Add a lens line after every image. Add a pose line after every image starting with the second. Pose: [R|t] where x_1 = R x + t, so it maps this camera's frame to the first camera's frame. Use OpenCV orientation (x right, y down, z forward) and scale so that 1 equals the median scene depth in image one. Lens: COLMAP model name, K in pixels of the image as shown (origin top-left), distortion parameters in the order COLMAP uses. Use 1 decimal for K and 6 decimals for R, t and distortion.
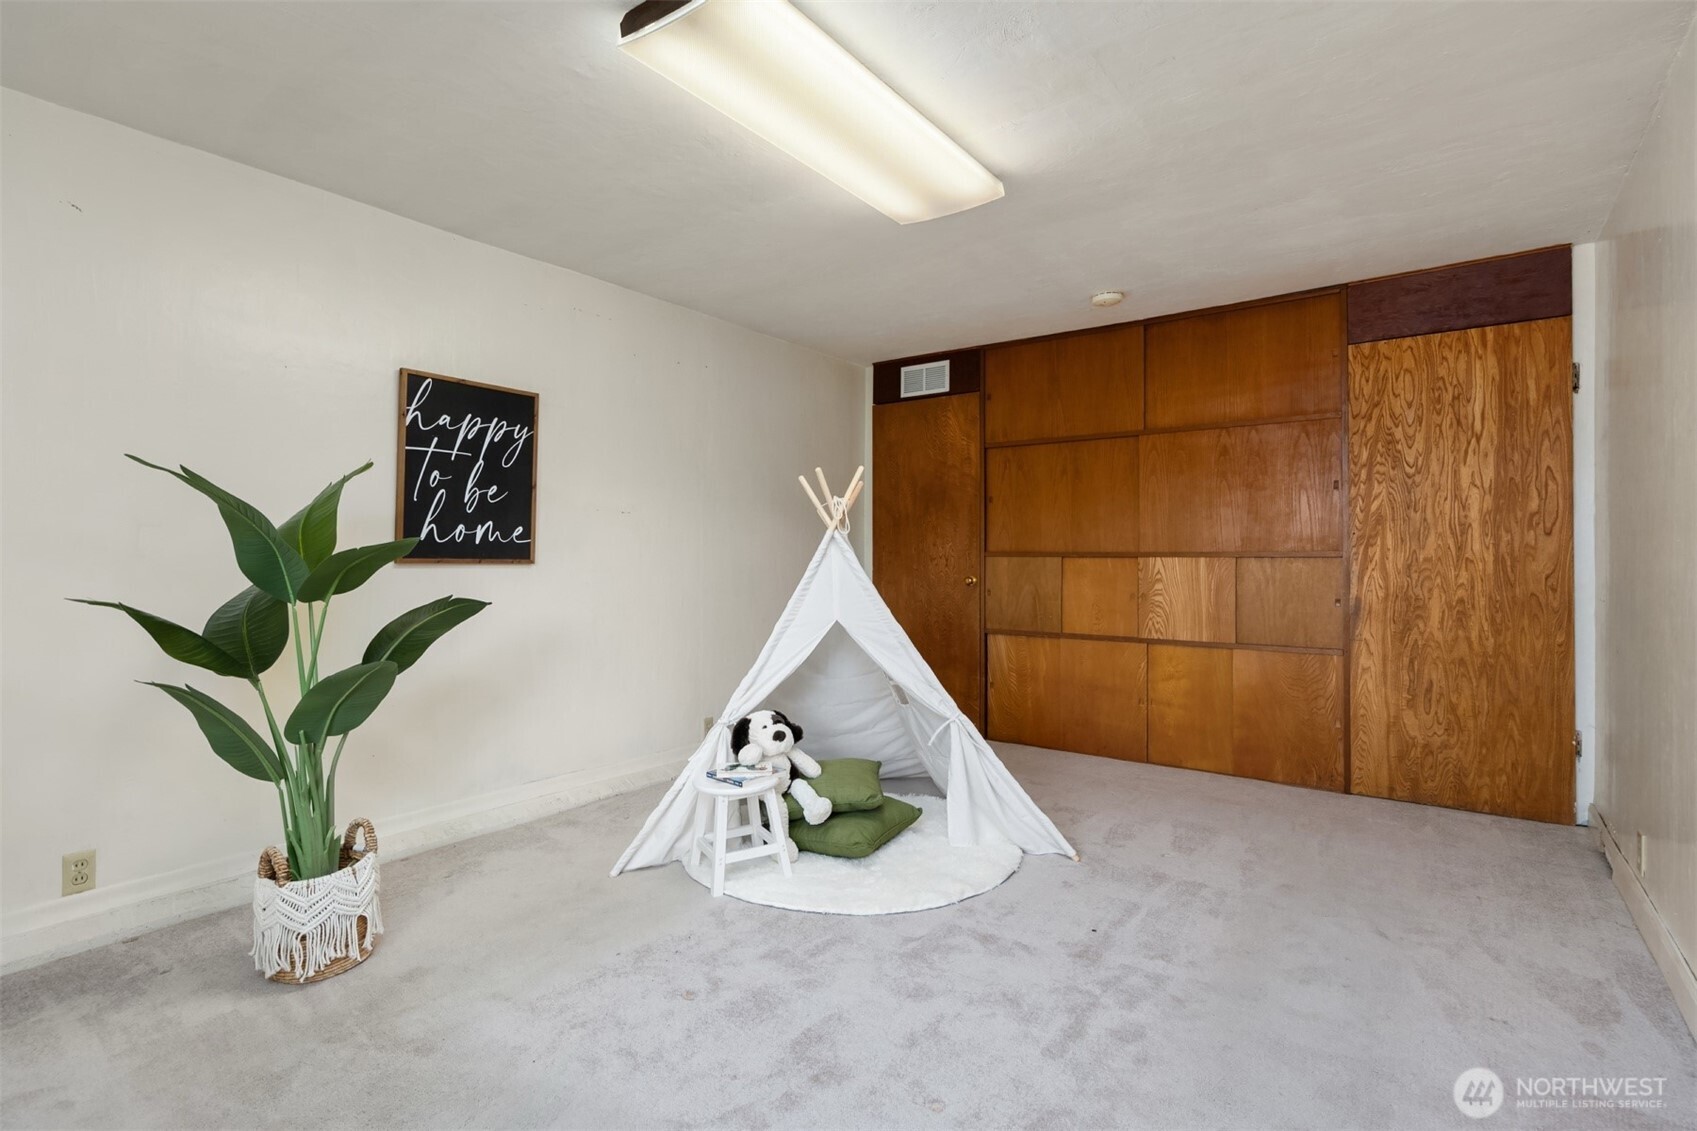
lens RADIAL K [[815.4, 0, 842.3], [0, 815.4, 554.4], [0, 0, 1]] dist [-0.001322, 0.001063]
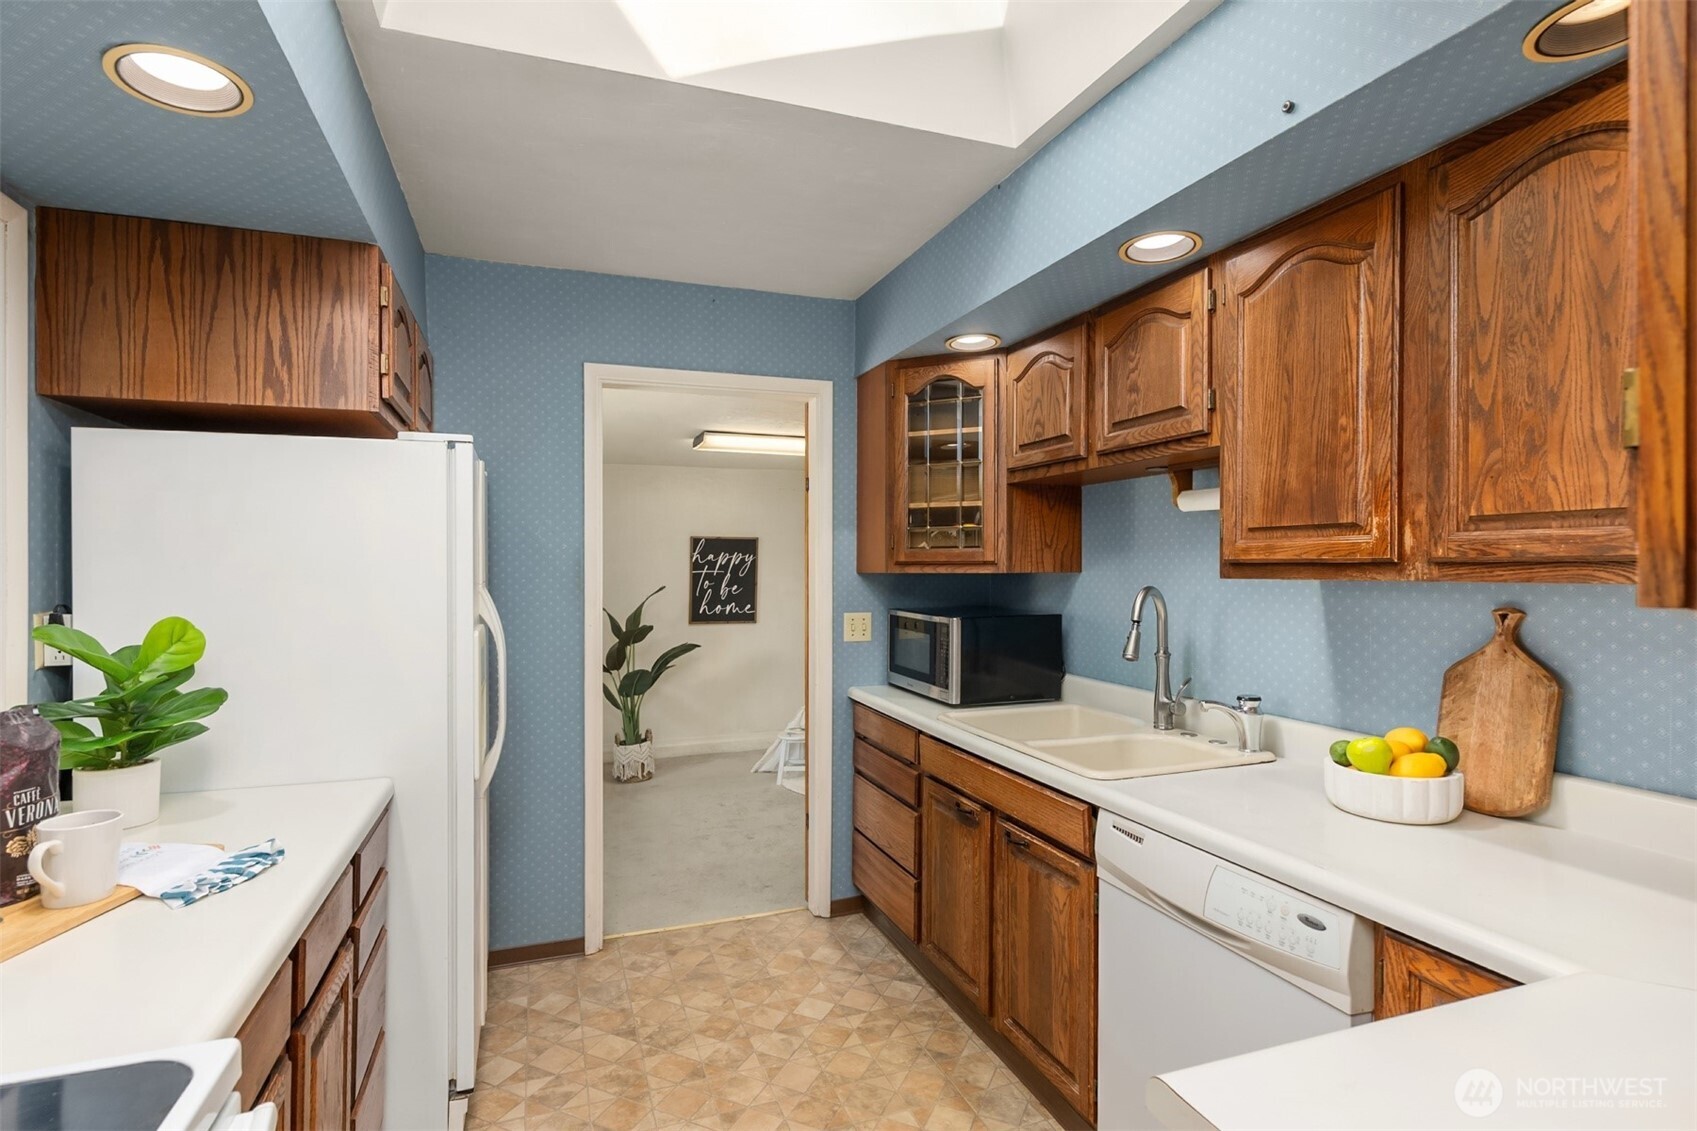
lens RADIAL K [[815.4, 0, 847.6], [0, 815.4, 569.0], [0, 0, 1]] dist [-0.001322, 0.001063]
pose [[0.837226, -0.005398, -0.546831, 0.964853], [0.006326, 0.999980, -0.000186, -0.127503], [0.546821, -0.003304, 0.837243, -0.586297]]
